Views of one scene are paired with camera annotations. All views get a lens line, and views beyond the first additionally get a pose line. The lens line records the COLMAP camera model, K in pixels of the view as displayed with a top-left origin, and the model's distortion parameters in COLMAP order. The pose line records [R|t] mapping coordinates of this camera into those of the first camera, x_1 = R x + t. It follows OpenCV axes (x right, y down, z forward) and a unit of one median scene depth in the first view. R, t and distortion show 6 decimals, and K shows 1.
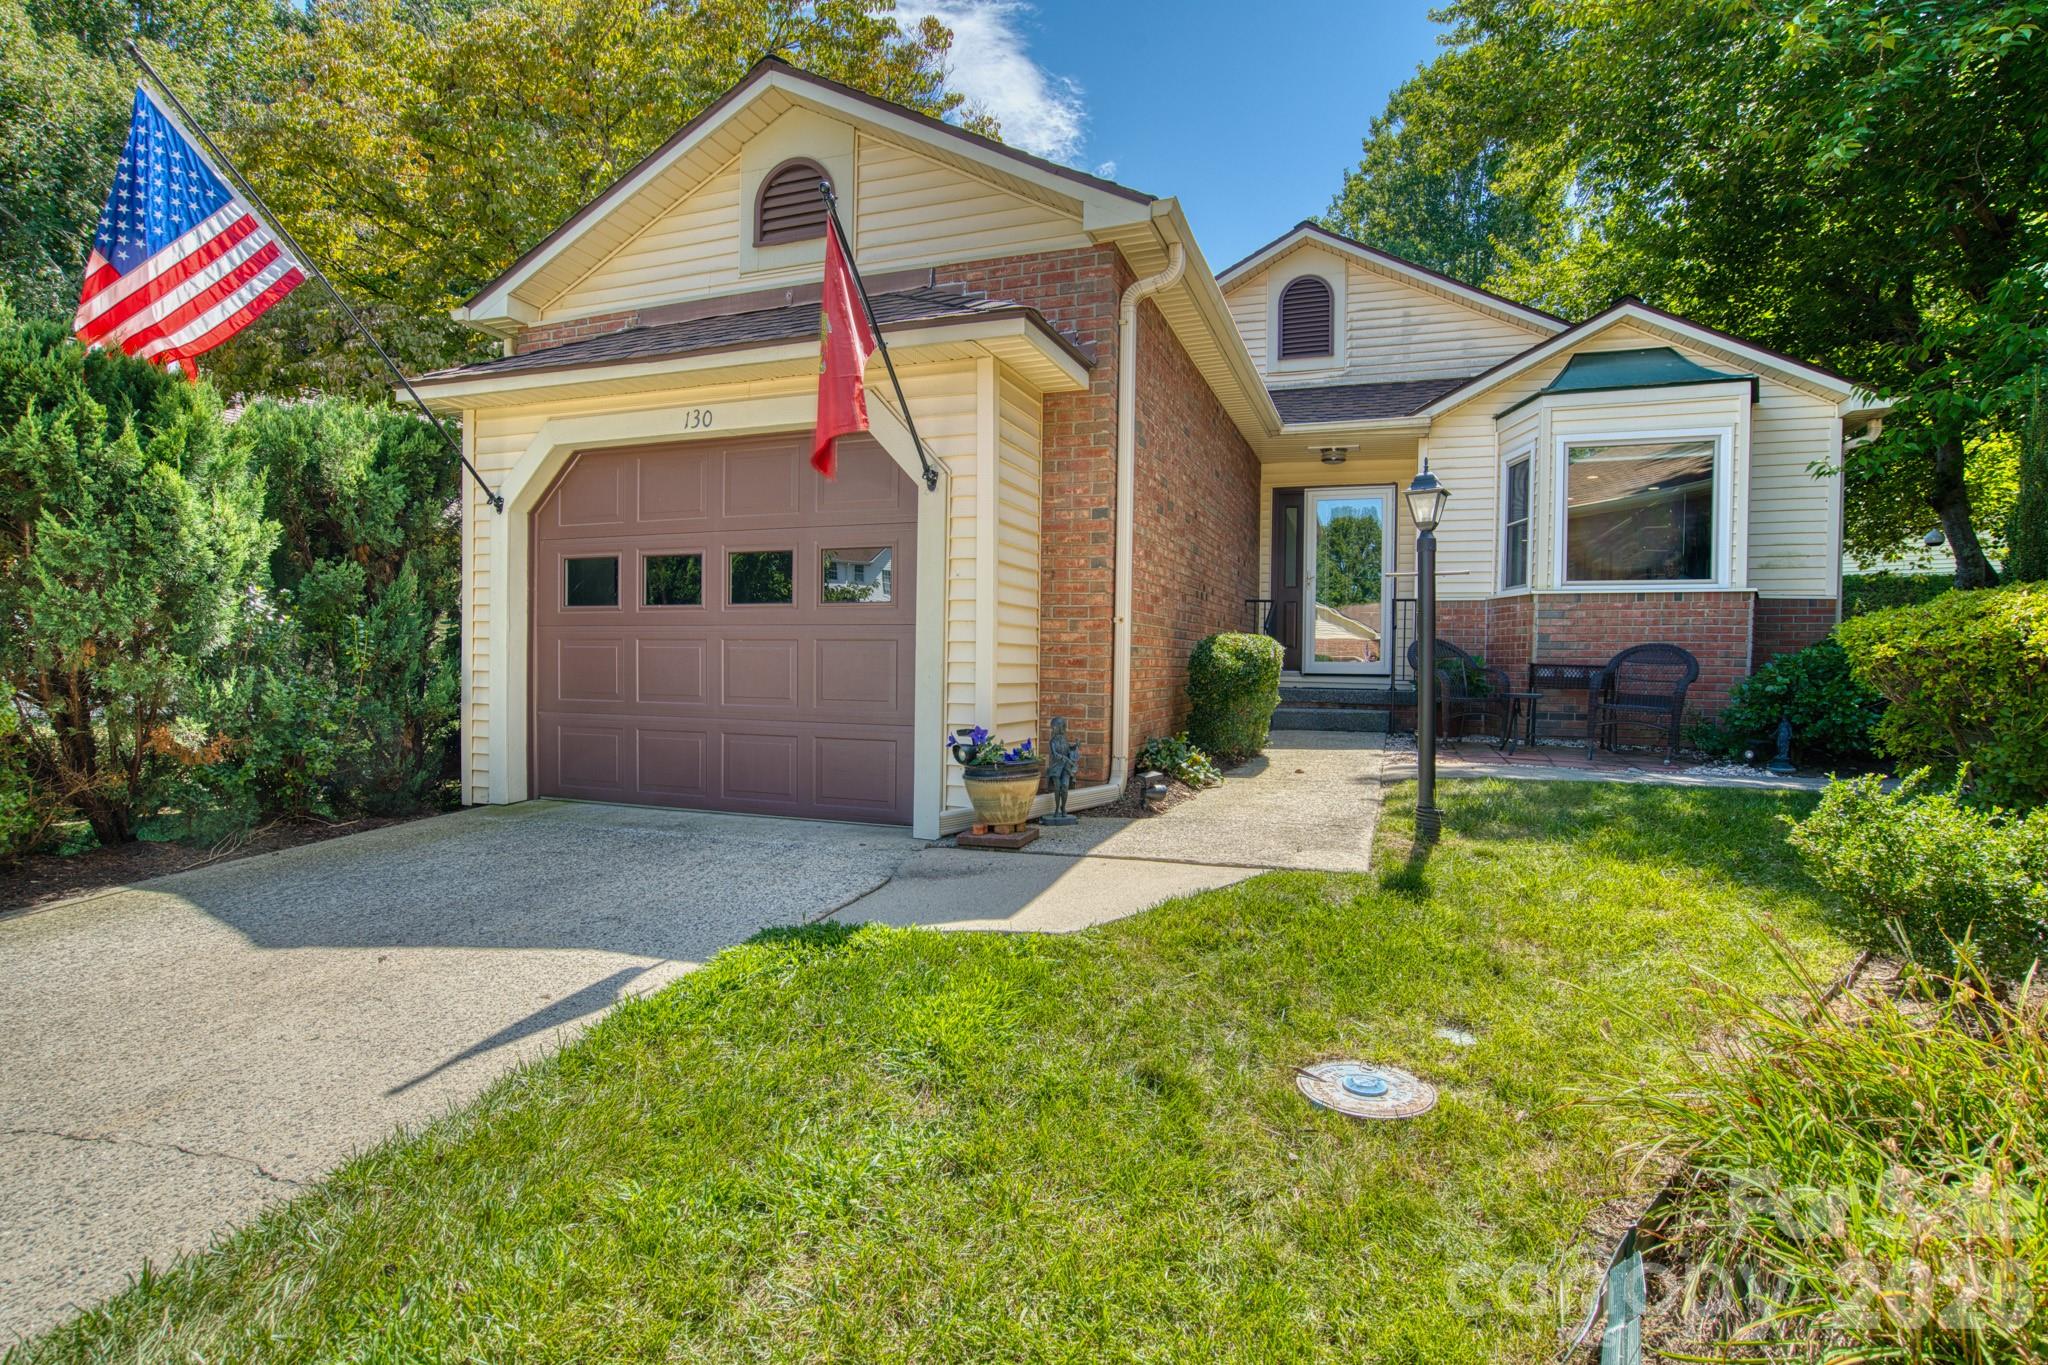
lens RADIAL K [[1013.6, 0, 1024.0], [0, 1013.6, 682.5], [0, 0, 1]] dist [-0.036957, 0.000021]
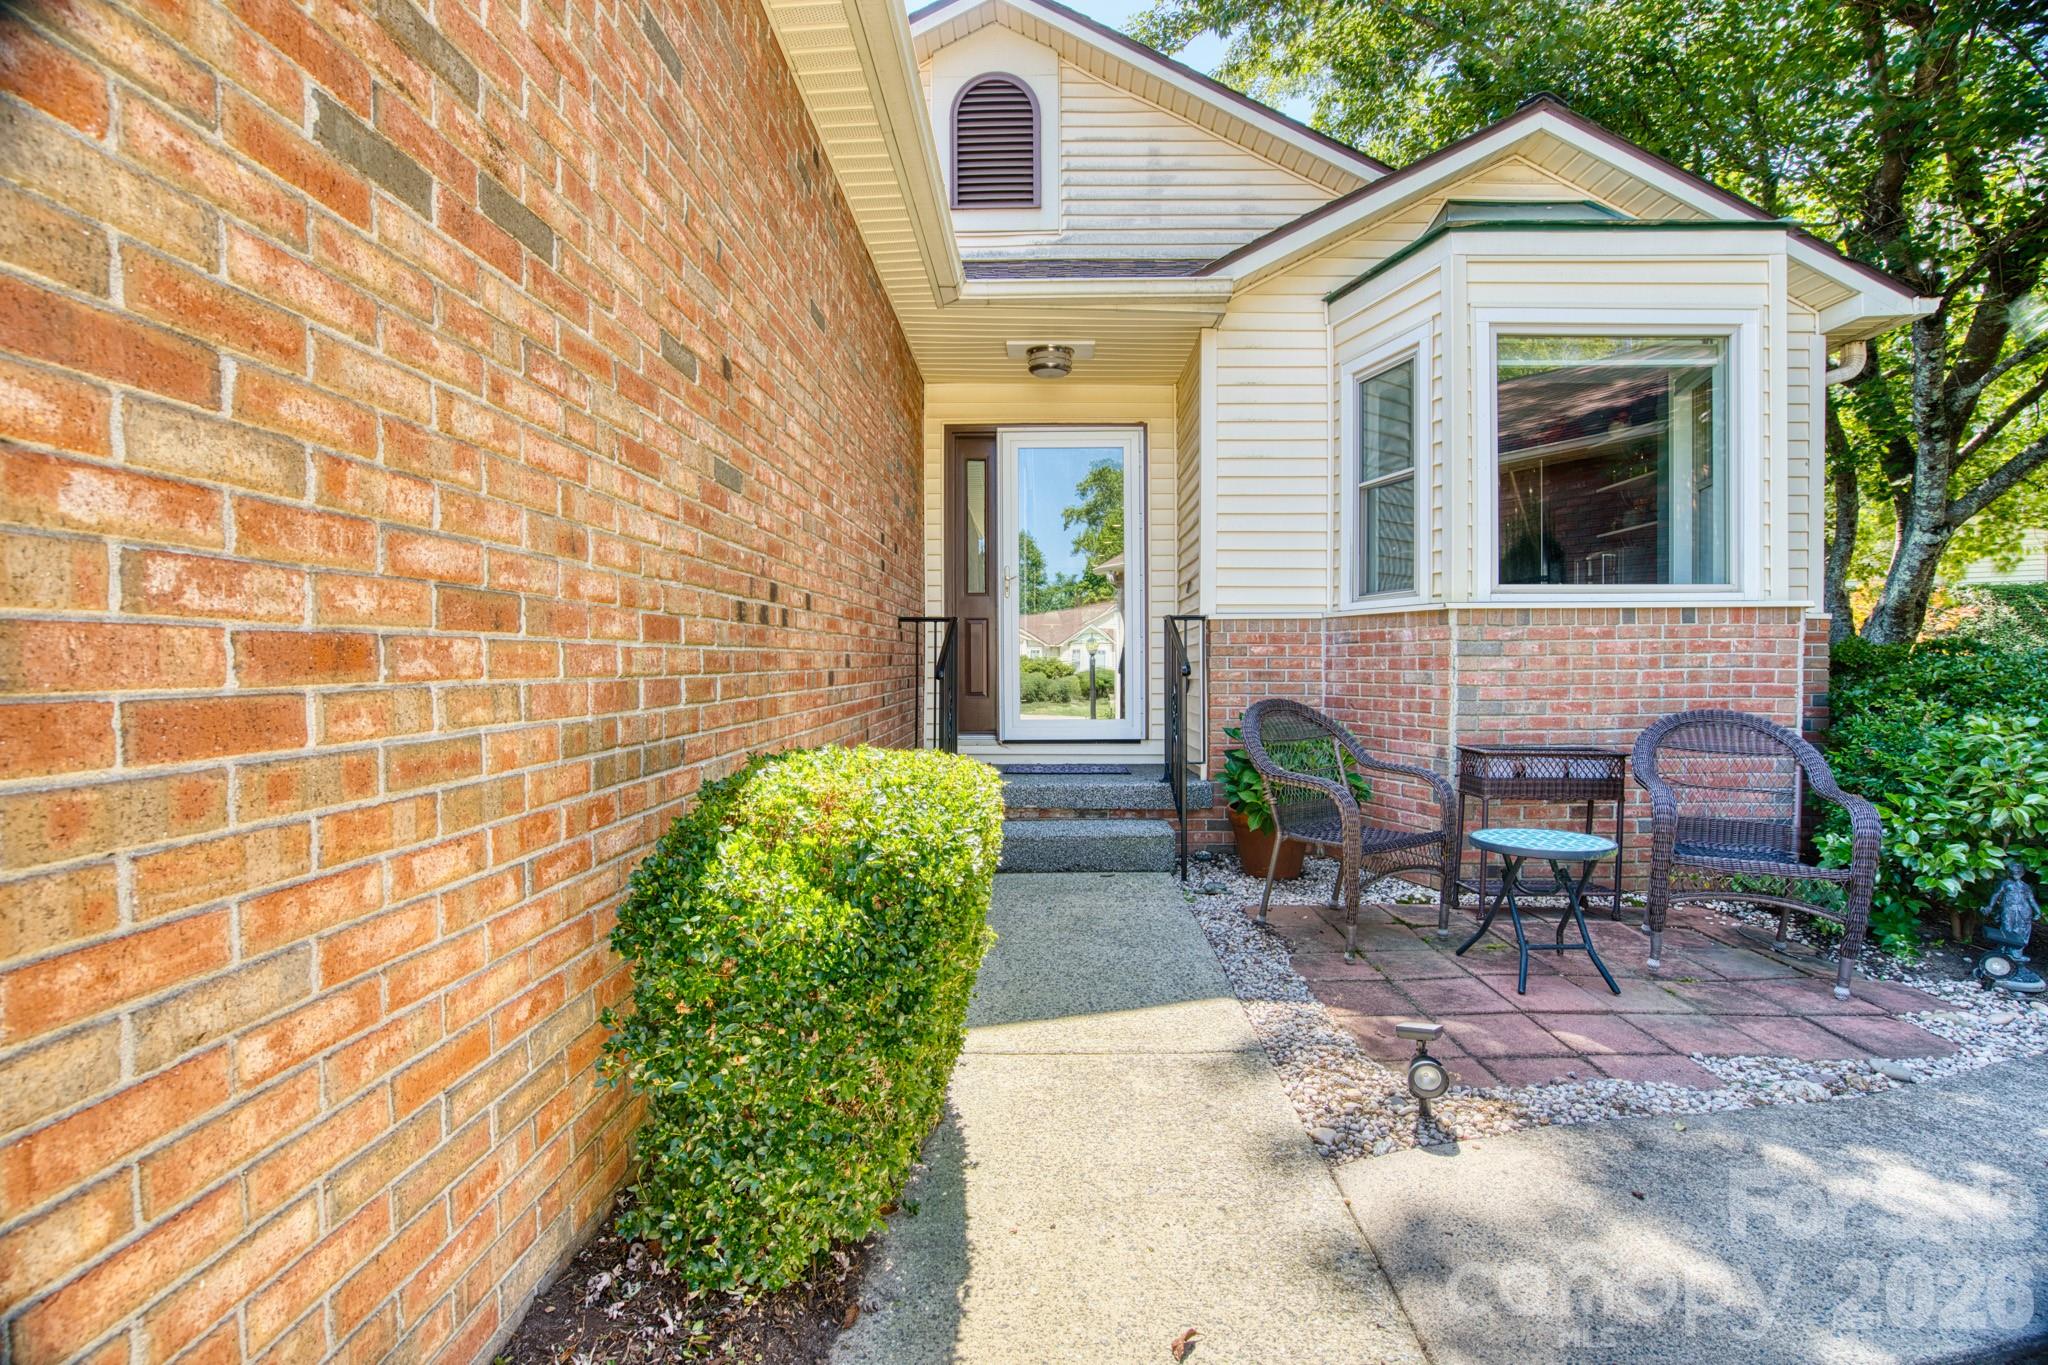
lens RADIAL K [[960.7, 0, 1020.4], [0, 960.7, 687.4], [0, 0, 1]] dist [-0.053975, 0.022453]
pose [[0.946664, -0.019764, 0.321615, 0.122492], [0.021213, 0.999774, -0.001002, -0.045114], [-0.321523, 0.007771, 0.946870, 0.528782]]
